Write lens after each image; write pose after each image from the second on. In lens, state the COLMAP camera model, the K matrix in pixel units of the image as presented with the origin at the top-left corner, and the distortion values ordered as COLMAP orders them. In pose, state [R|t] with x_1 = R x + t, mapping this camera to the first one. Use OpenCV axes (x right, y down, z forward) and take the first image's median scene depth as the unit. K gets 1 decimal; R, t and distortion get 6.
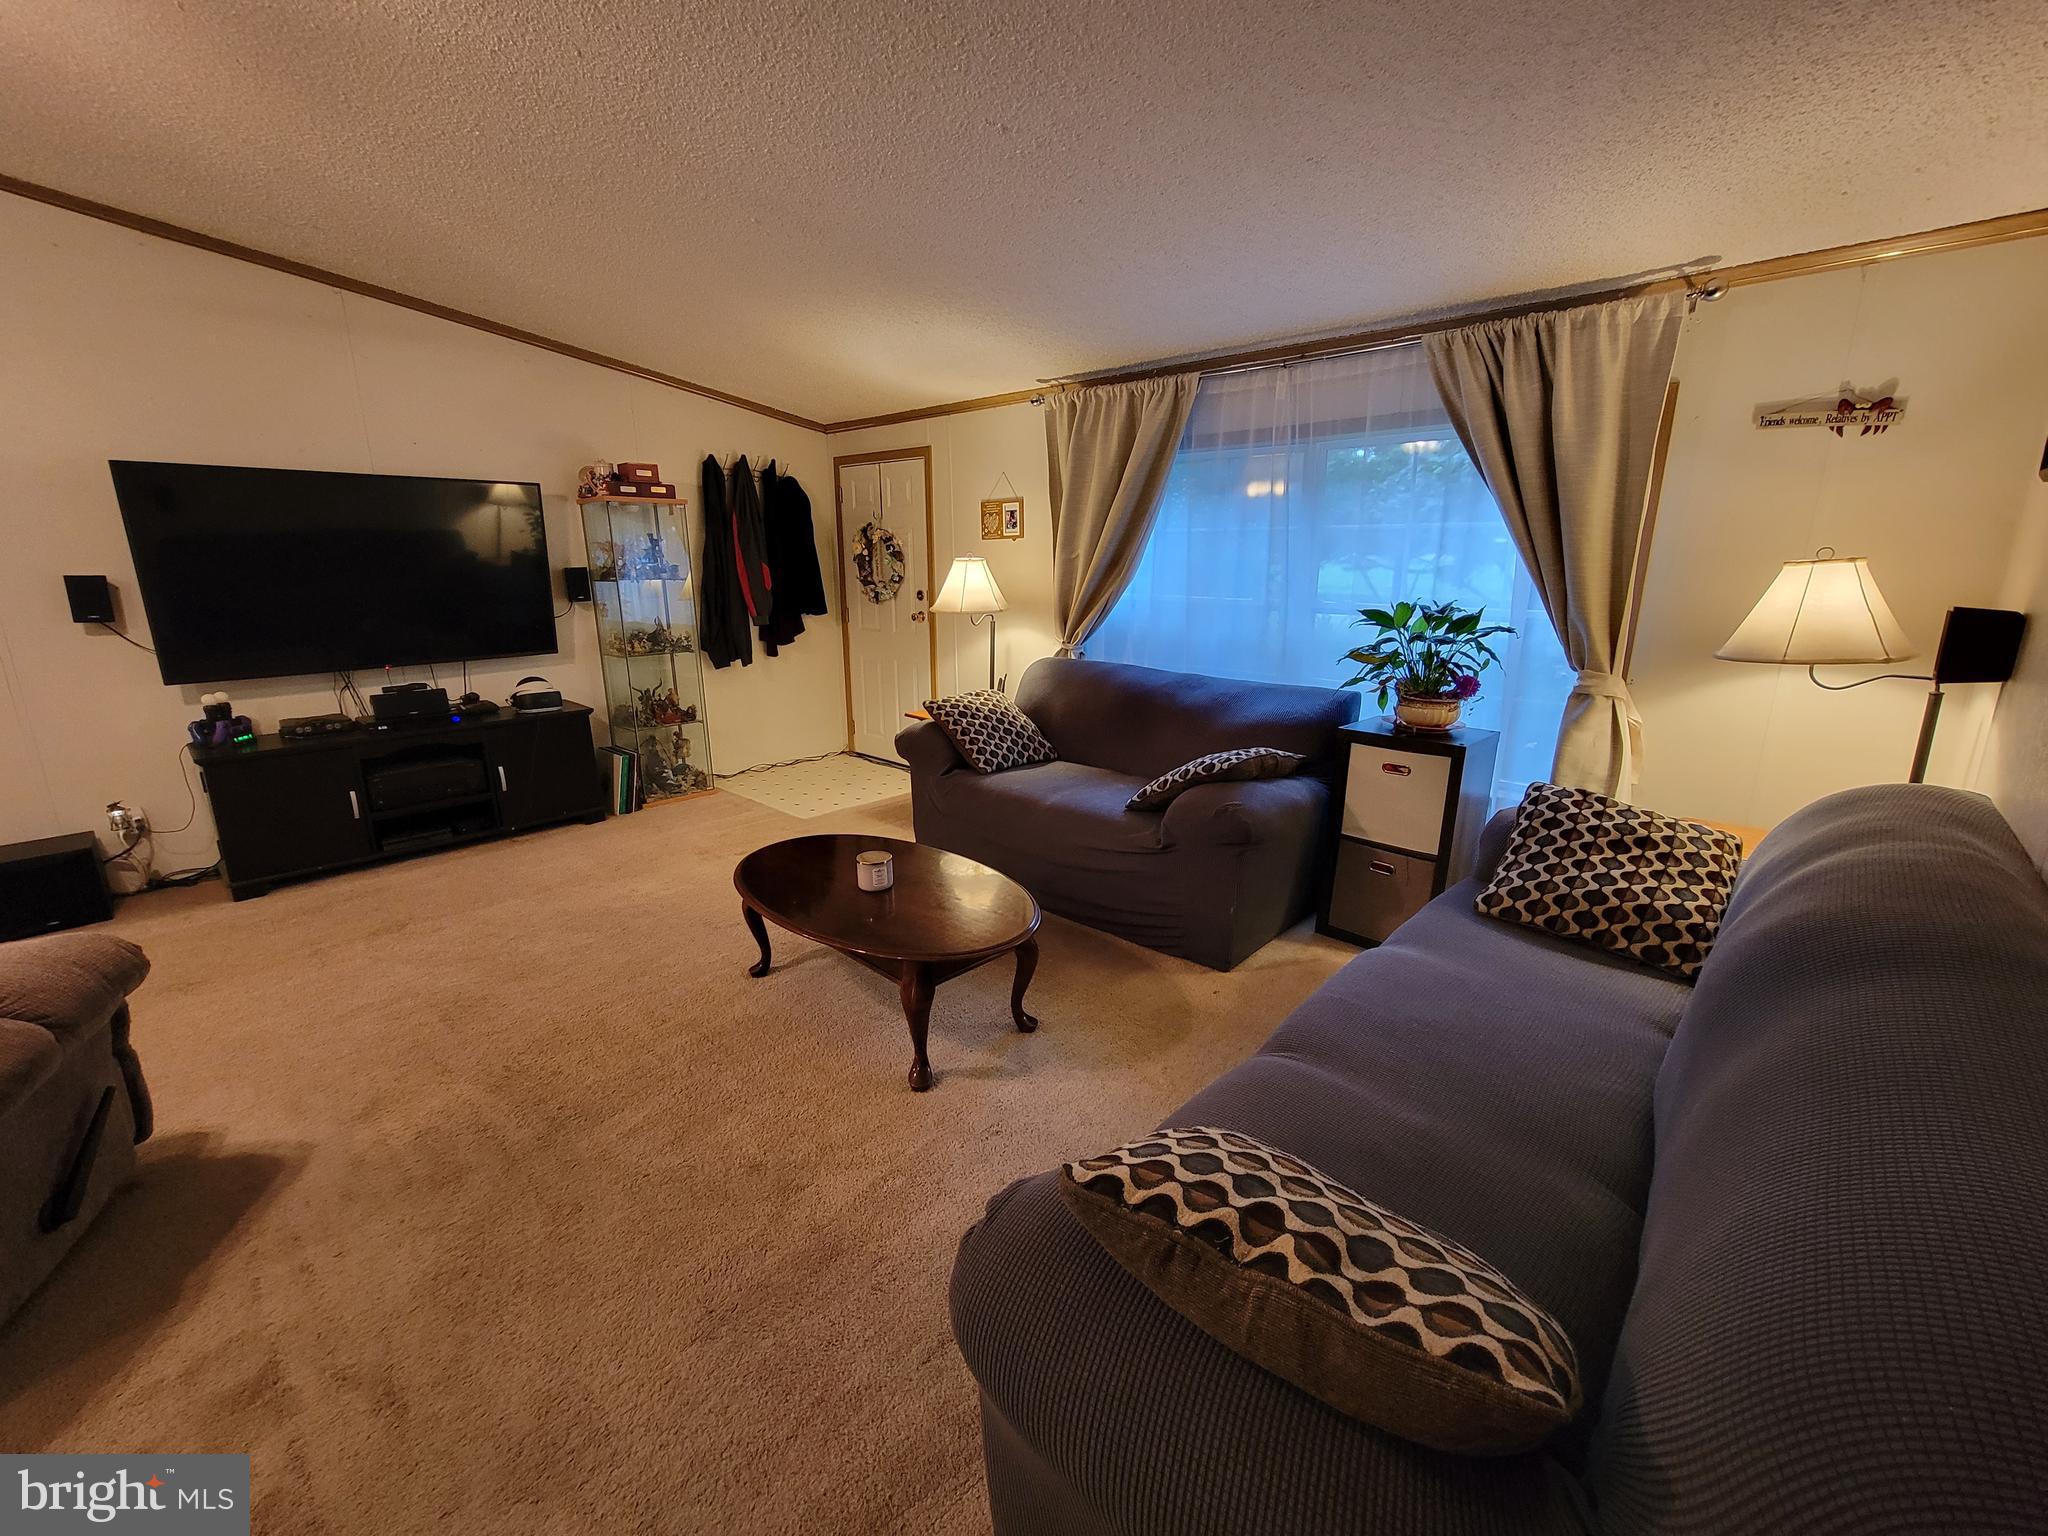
lens RADIAL K [[838.3, 0, 1029.3], [0, 838.3, 767.7], [0, 0, 1]] dist [-0.003396, -0.000001]
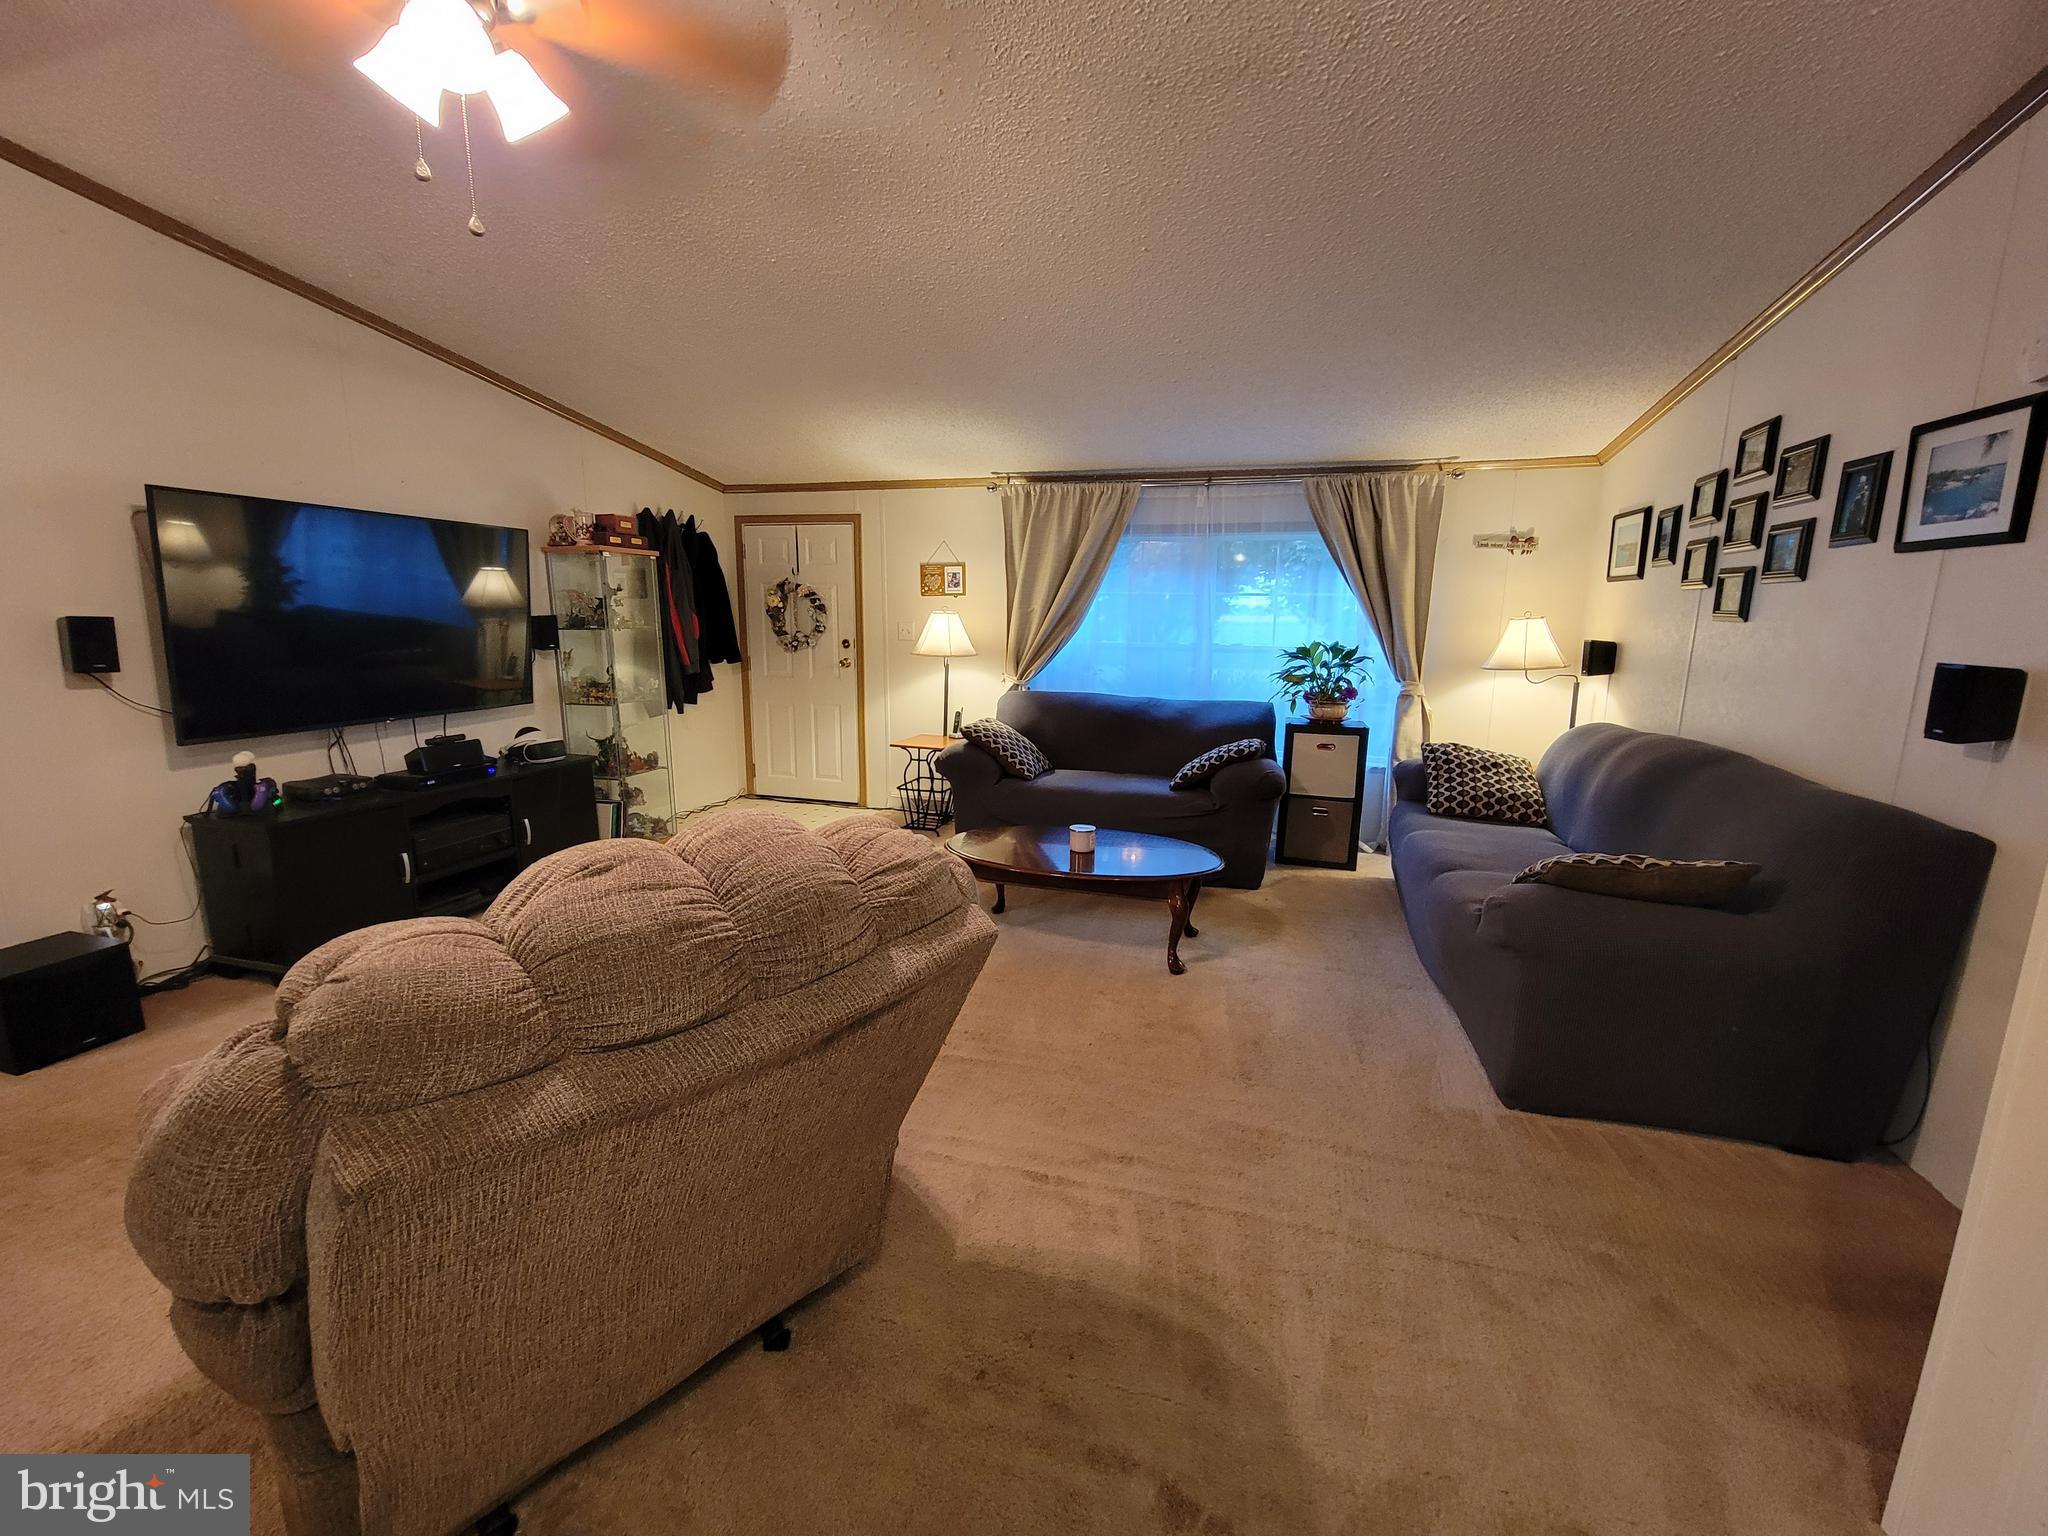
lens RADIAL K [[838.3, 0, 1032.6], [0, 838.3, 765.2], [0, 0, 1]] dist [-0.003396, -0.000001]
pose [[0.892208, -0.068424, 0.446411, -0.585318], [0.098966, 0.994053, -0.045432, 0.041251], [-0.440648, 0.084714, 0.893674, -0.125203]]
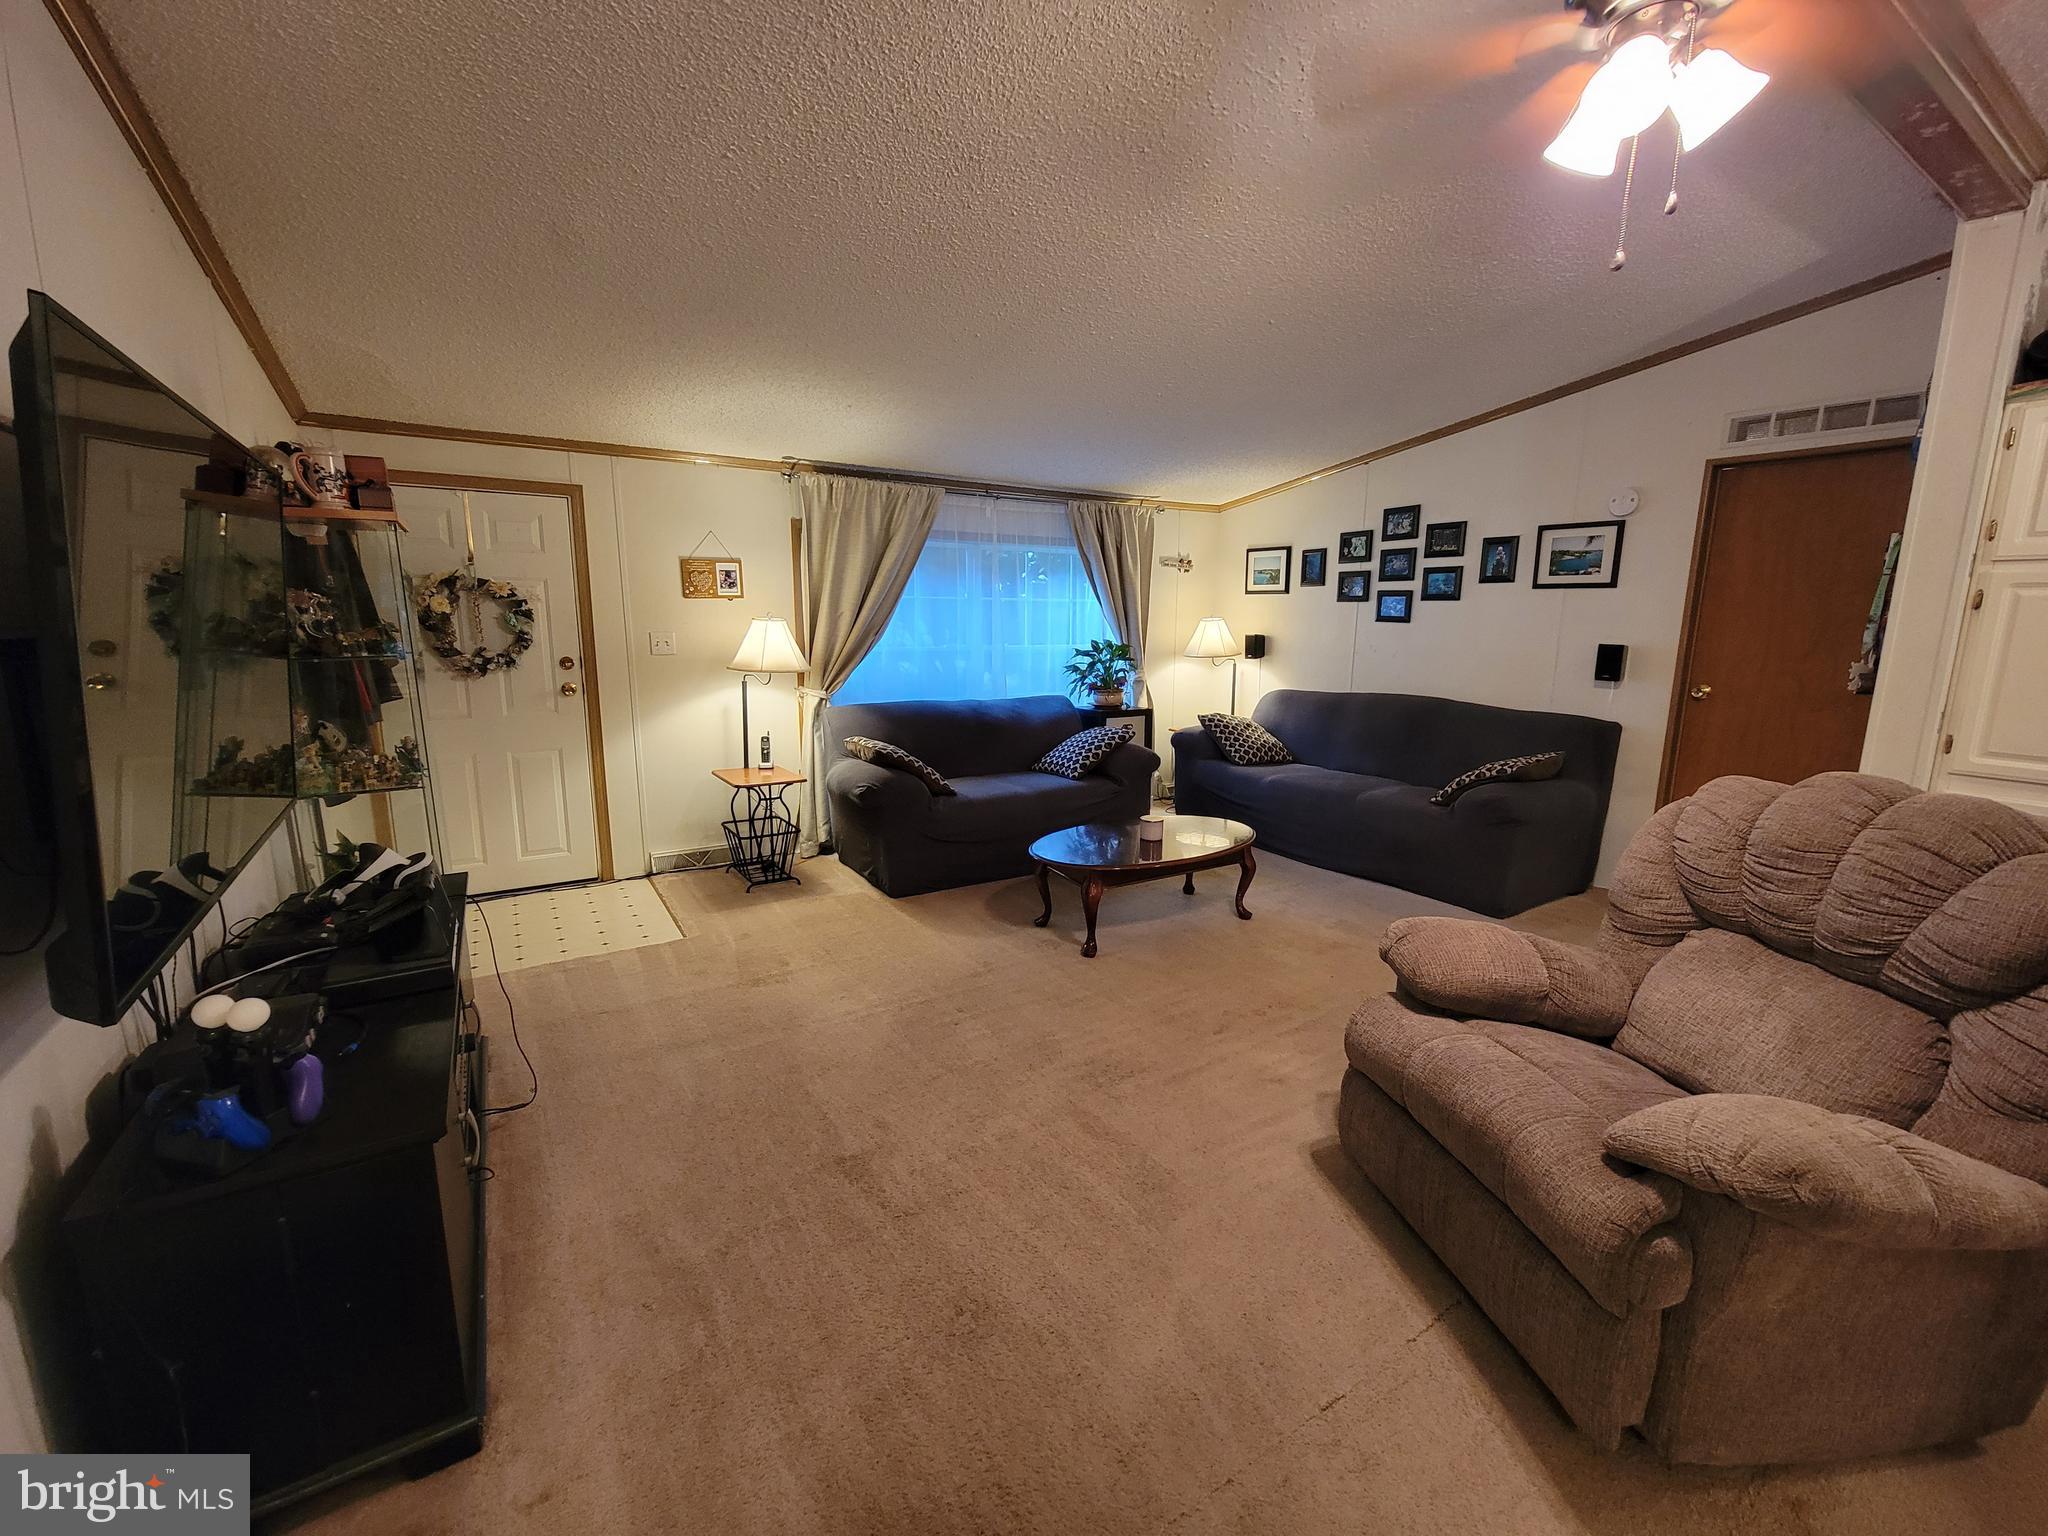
lens RADIAL K [[838.3, 0, 1031.0], [0, 838.3, 768.9], [0, 0, 1]] dist [-0.003396, -0.000001]
pose [[0.255267, -0.172059, 0.951438, -1.121812], [0.231558, 0.966281, 0.112617, -0.133498], [-0.938733, 0.191566, 0.286501, 0.520985]]
